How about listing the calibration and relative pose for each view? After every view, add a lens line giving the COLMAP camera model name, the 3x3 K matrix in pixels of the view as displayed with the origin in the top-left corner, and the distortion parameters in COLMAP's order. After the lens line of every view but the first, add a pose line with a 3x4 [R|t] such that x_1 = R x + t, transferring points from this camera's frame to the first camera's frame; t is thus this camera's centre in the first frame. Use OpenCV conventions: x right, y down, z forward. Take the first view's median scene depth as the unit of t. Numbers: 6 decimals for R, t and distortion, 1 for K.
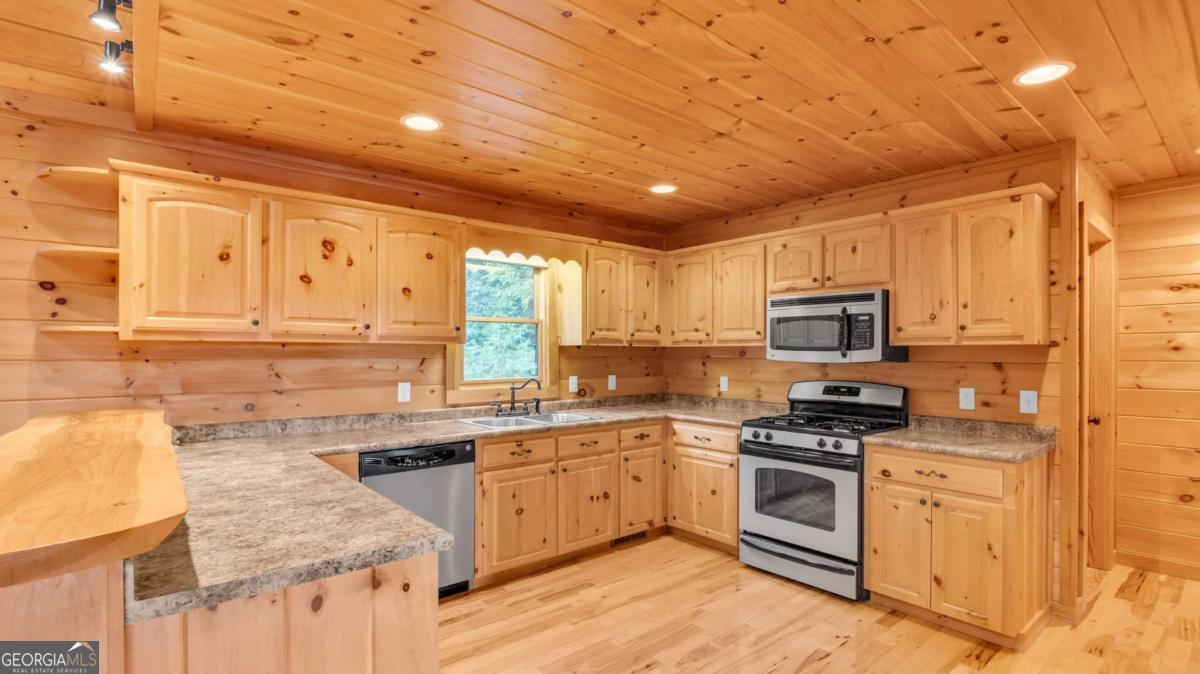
lens RADIAL K [[556.2, 0, 604.7], [0, 556.2, 353.6], [0, 0, 1]] dist [-0.011094, -0.000041]
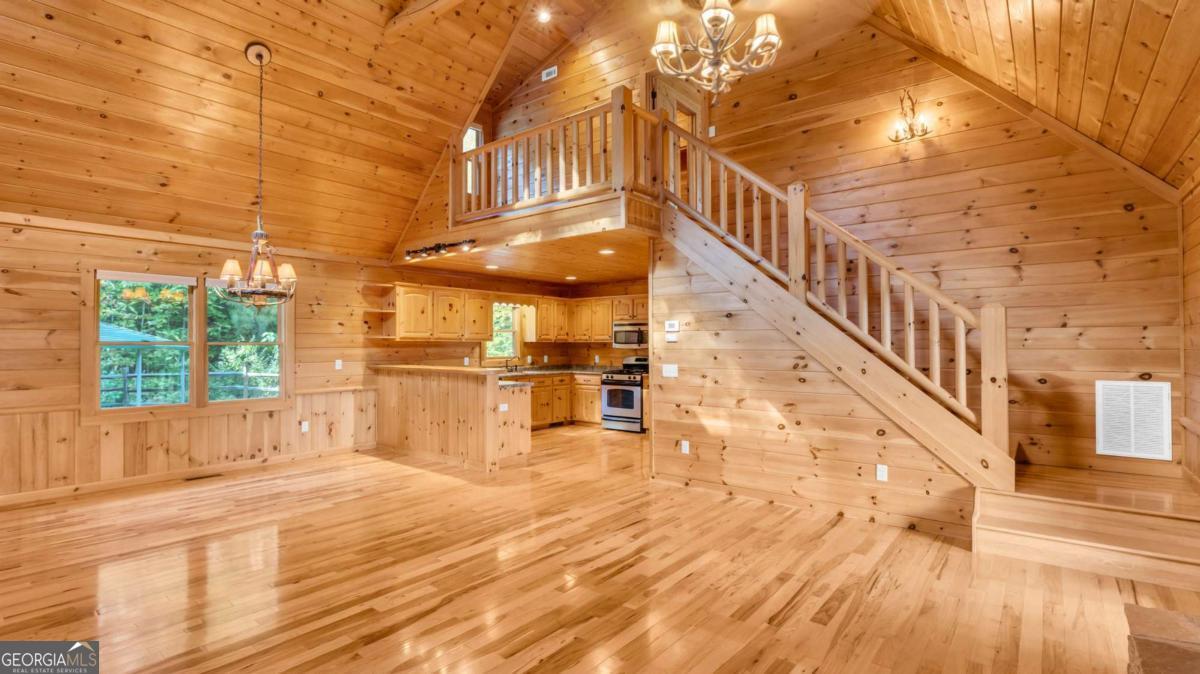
lens RADIAL K [[551.5, 0, 604.5], [0, 551.5, 339.8], [0, 0, 1]] dist [-0.010325, 0.000264]
pose [[0.980416, -0.000650, 0.196934, -0.237834], [0.003026, 0.999926, -0.011765, 0.004773], [-0.196912, 0.012130, 0.980346, -1.463040]]
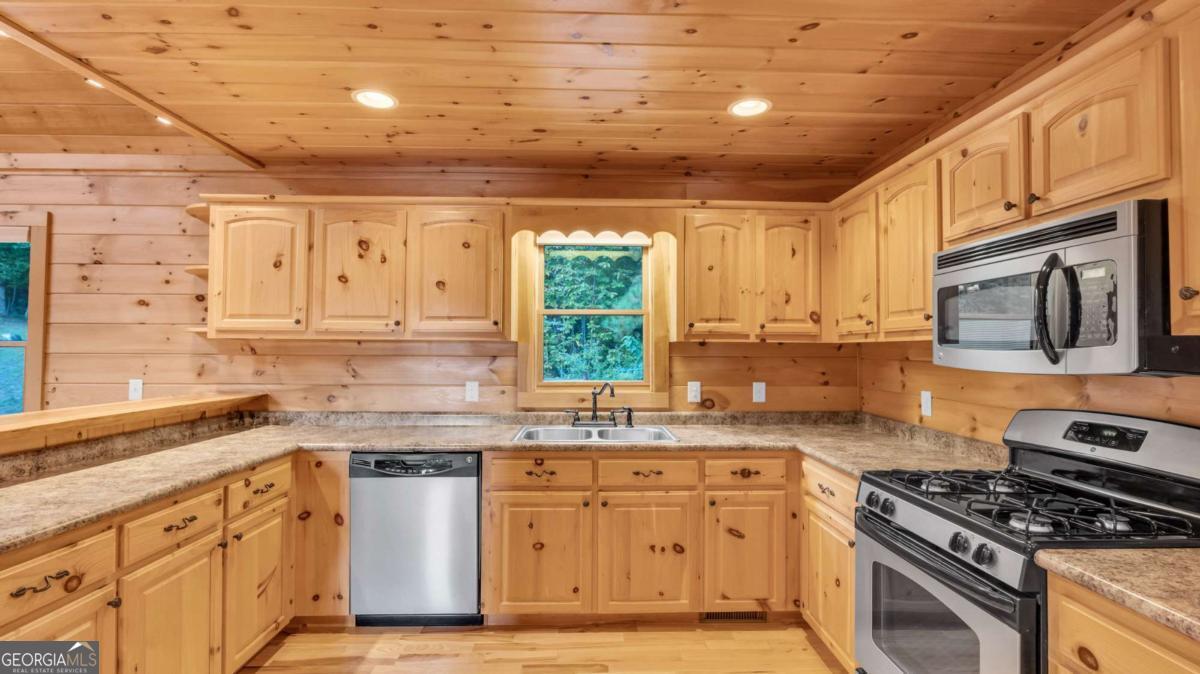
lens RADIAL K [[551.5, 0, 604.5], [0, 551.5, 339.8], [0, 0, 1]] dist [-0.010325, 0.000264]
pose [[0.788373, -0.008606, -0.615138, 0.387931], [-0.006222, 0.999739, -0.021961, -0.000114], [0.615166, 0.021141, 0.788114, 0.387131]]
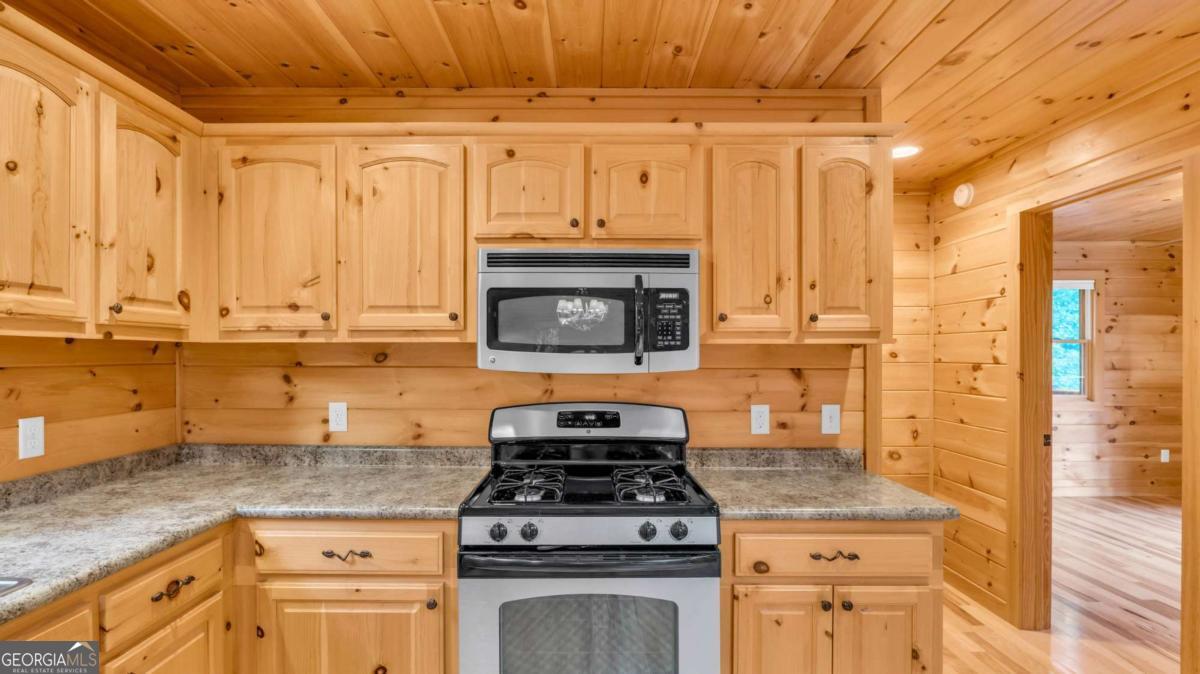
lens RADIAL K [[570.1, 0, 591.7], [0, 570.1, 356.8], [0, 0, 1]] dist [-0.009616, -0.000041]
pose [[0.646647, -0.004282, 0.762778, -0.040757], [0.003052, 0.999991, 0.003027, -0.002148], [-0.762784, 0.000370, 0.646654, 0.612925]]
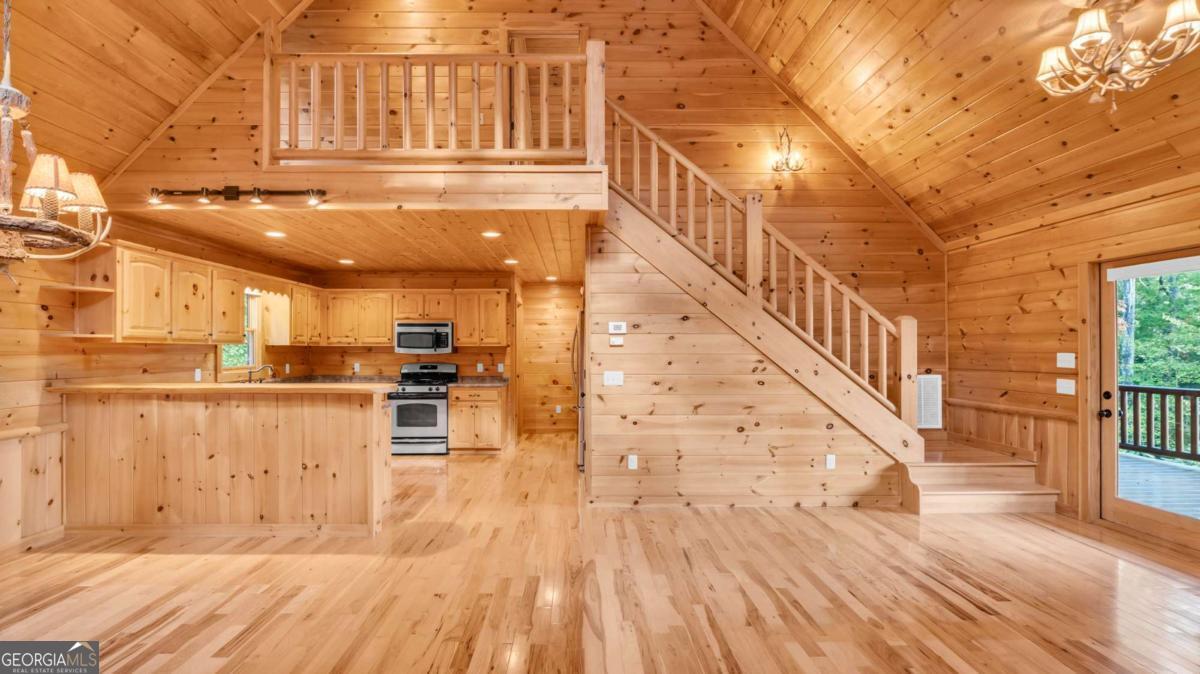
lens RADIAL K [[560.7, 0, 578.2], [0, 560.7, 345.1], [0, 0, 1]] dist [-0.008864, 0.000296]
pose [[0.642109, 0.003434, 0.766605, -0.863520], [0.004554, 0.999955, -0.008294, 0.002673], [-0.766600, 0.008817, 0.642065, -0.826700]]
